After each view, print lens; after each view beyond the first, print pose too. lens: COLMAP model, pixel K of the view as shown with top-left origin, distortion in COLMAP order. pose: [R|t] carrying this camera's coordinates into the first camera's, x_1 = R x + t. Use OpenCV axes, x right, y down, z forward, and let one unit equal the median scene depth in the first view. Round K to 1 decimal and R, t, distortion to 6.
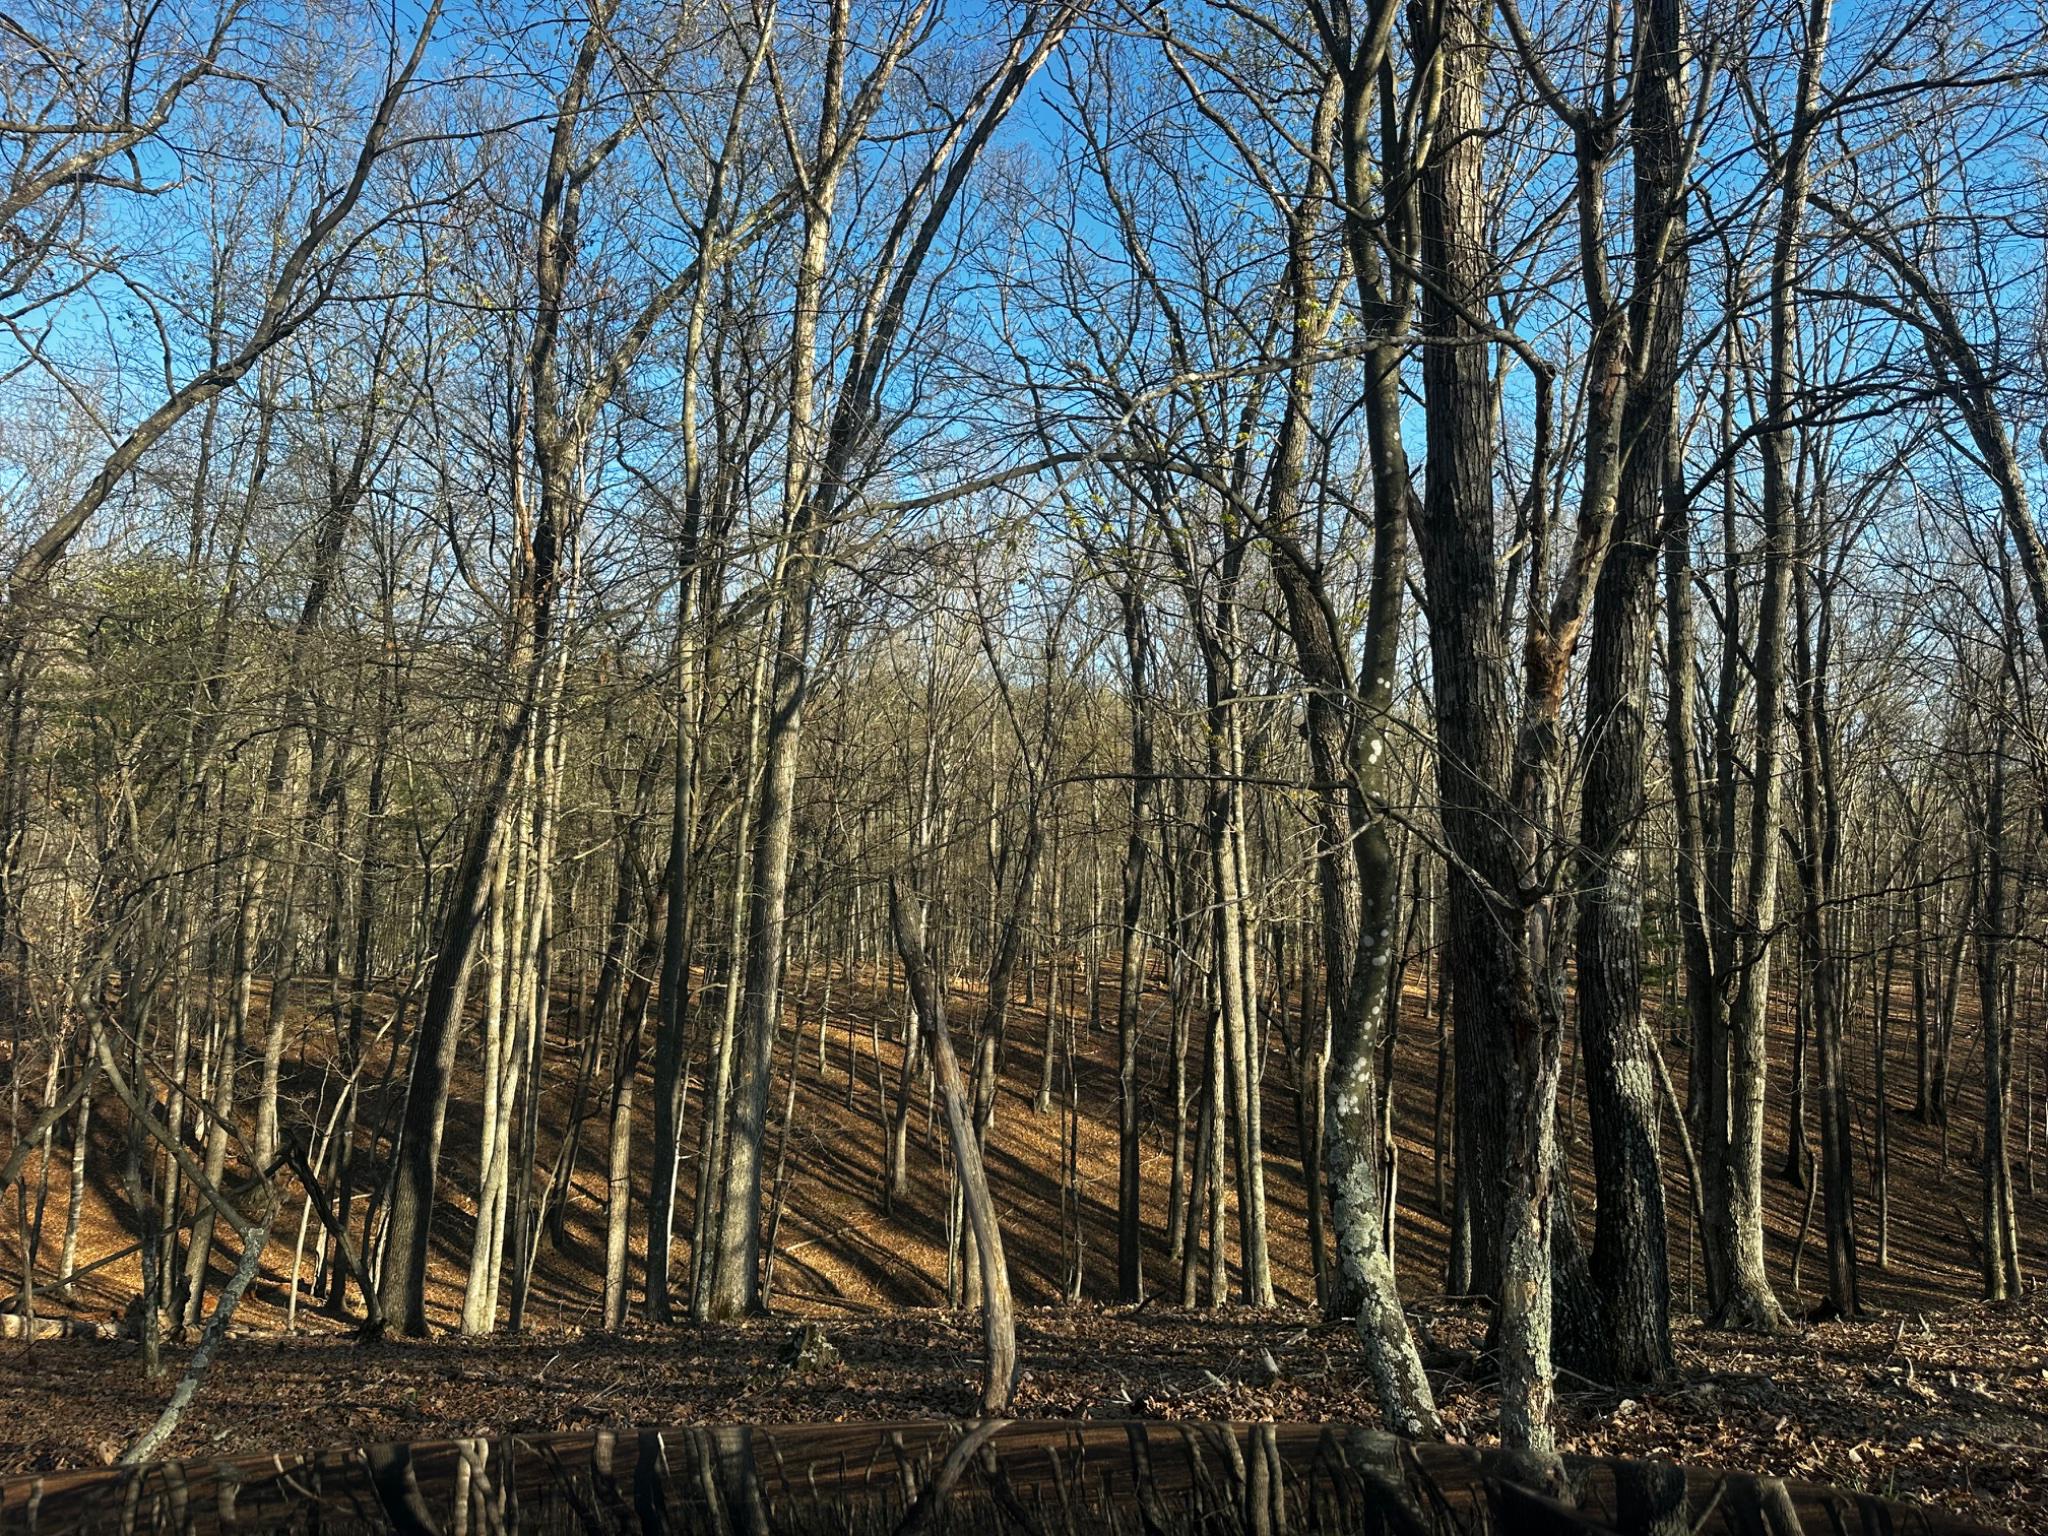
lens RADIAL K [[1385.3, 0, 1024.0], [0, 1385.3, 768.0], [0, 0, 1]] dist [0.043137, -0.062072]
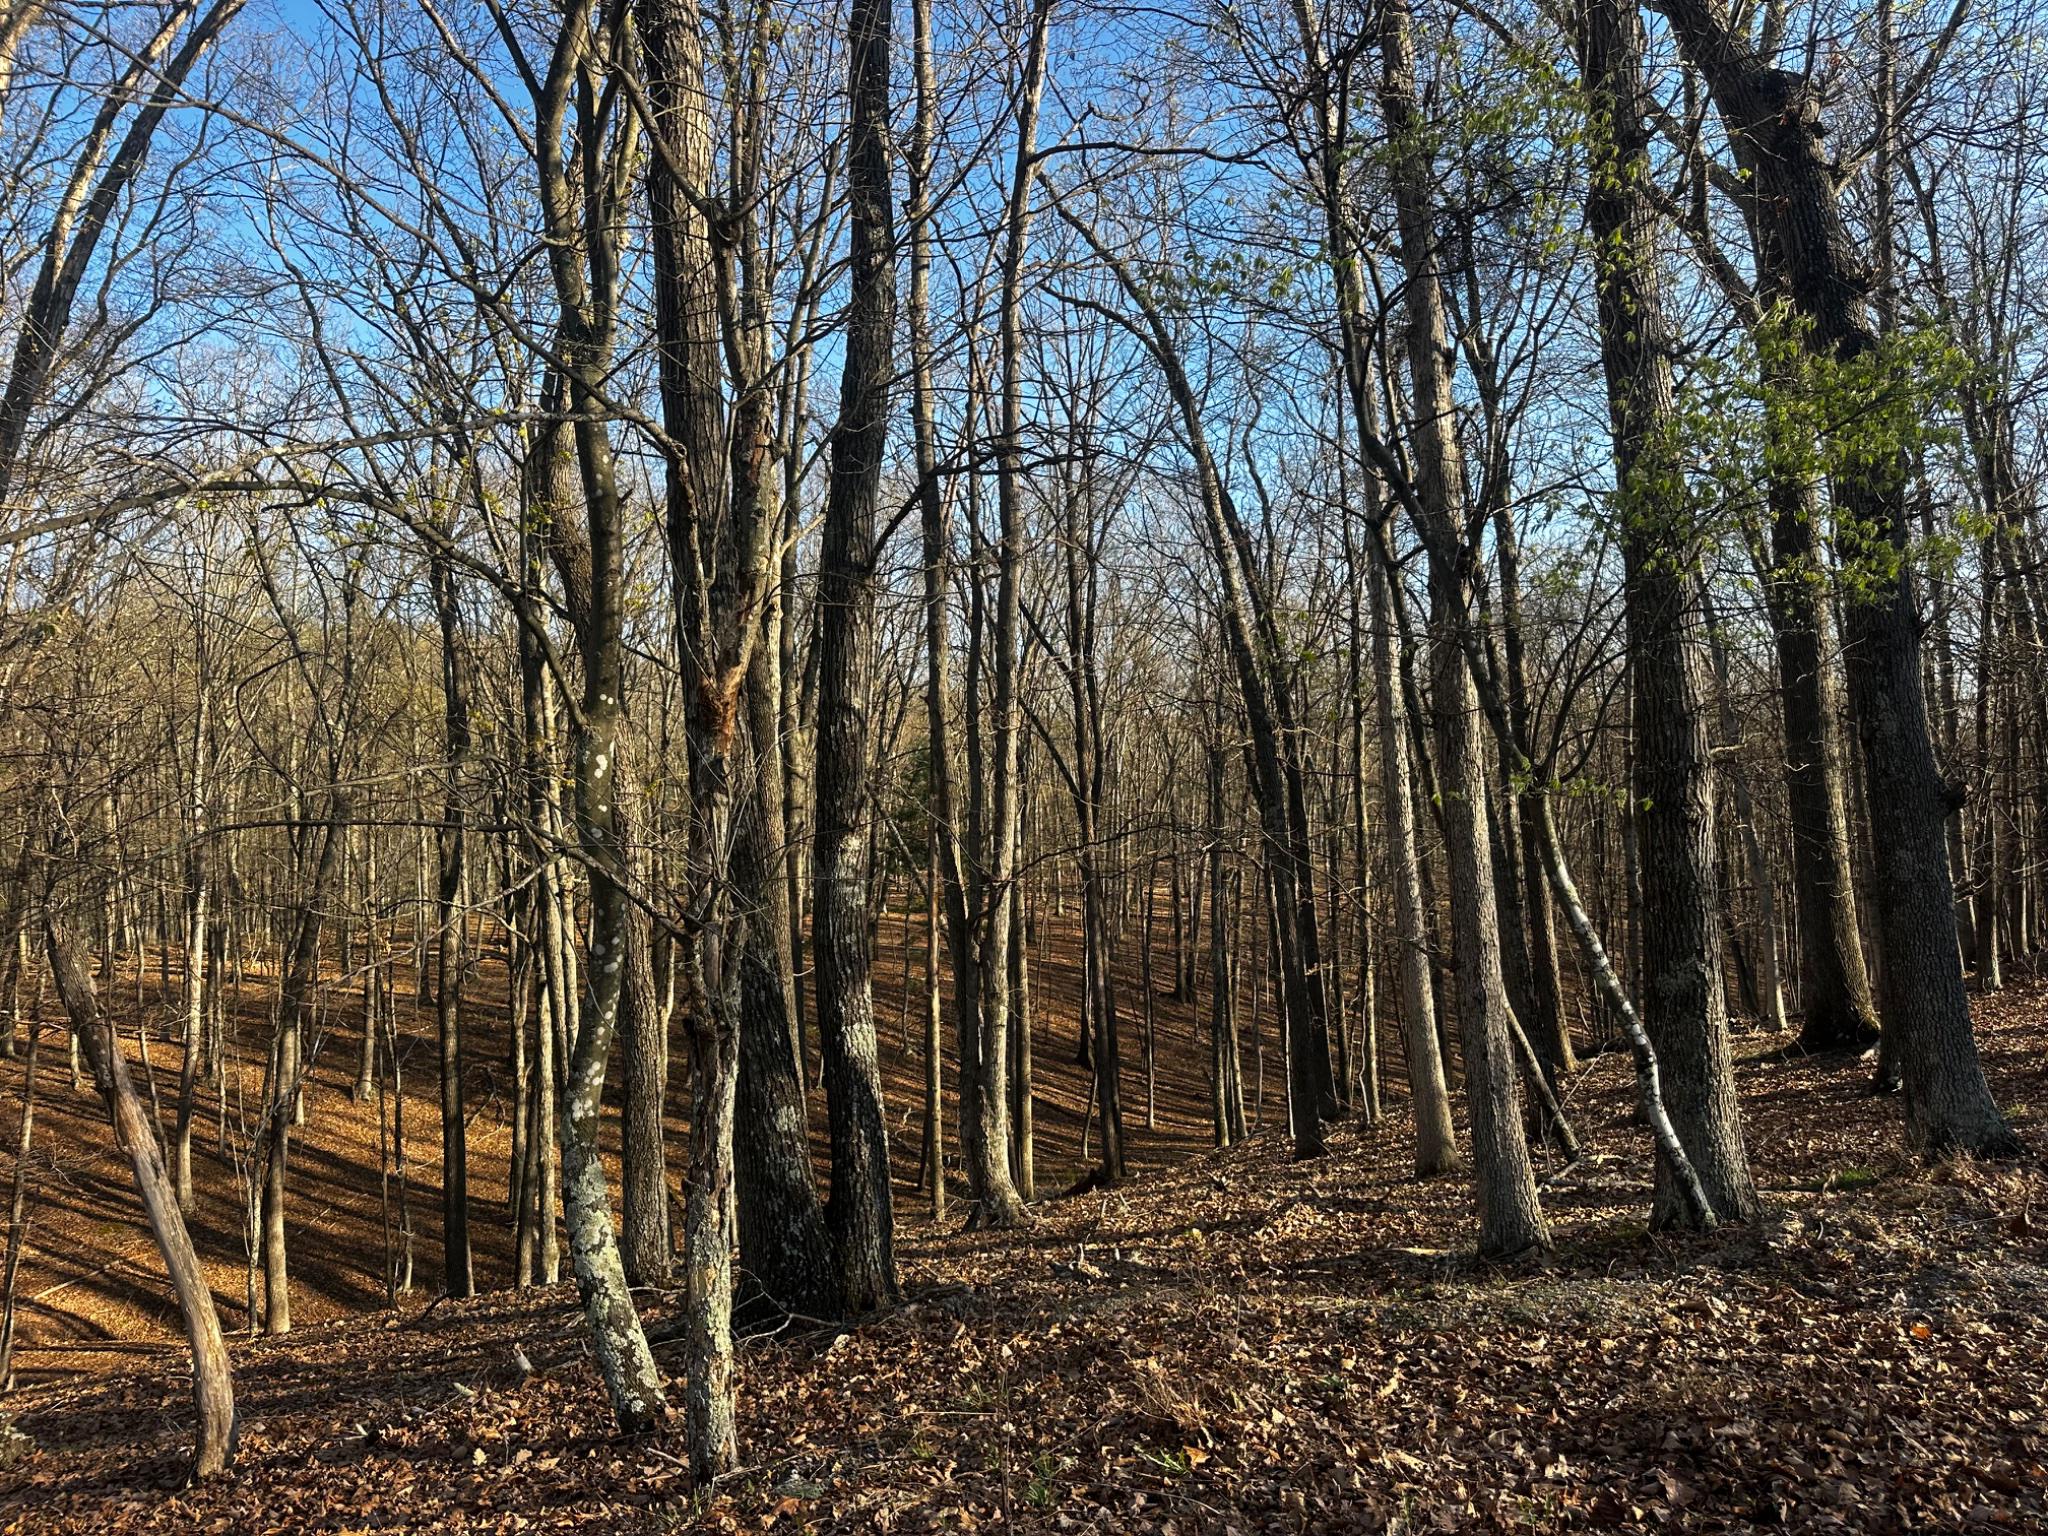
lens RADIAL K [[1385.3, 0, 1024.0], [0, 1385.3, 768.0], [0, 0, 1]] dist [0.043137, -0.062072]
pose [[0.906719, -0.036454, 0.420156, 0.089250], [0.013850, 0.998294, 0.056726, -0.054827], [-0.421507, -0.045615, 0.905677, -0.052997]]
